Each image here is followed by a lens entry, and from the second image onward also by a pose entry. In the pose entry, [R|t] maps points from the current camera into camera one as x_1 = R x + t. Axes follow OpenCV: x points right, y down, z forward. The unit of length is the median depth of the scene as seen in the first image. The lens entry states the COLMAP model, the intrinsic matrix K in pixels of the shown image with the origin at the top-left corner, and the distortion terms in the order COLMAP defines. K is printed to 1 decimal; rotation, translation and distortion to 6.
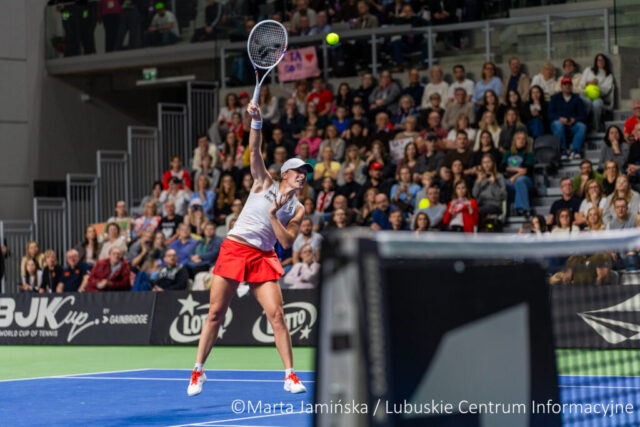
lens RADIAL K [[2285.3, 0, 320.0], [0, 2285.3, 213.5], [0, 0, 1]] dist [-0.034131, 0.389240]
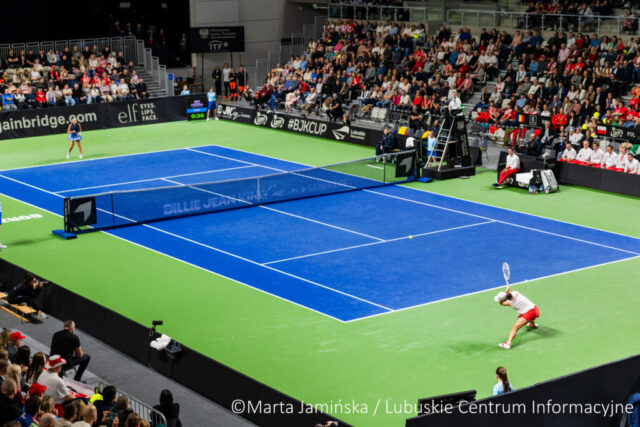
lens RADIAL K [[1314.6, 0, 320.0], [0, 1314.6, 213.5], [0, 0, 1]] dist [-0.003551, -0.038518]
pose [[0.961223, 0.057191, -0.269776, 0.578865], [0.006693, 0.973133, 0.230145, -0.272352], [0.275690, -0.223027, 0.935016, -0.914509]]
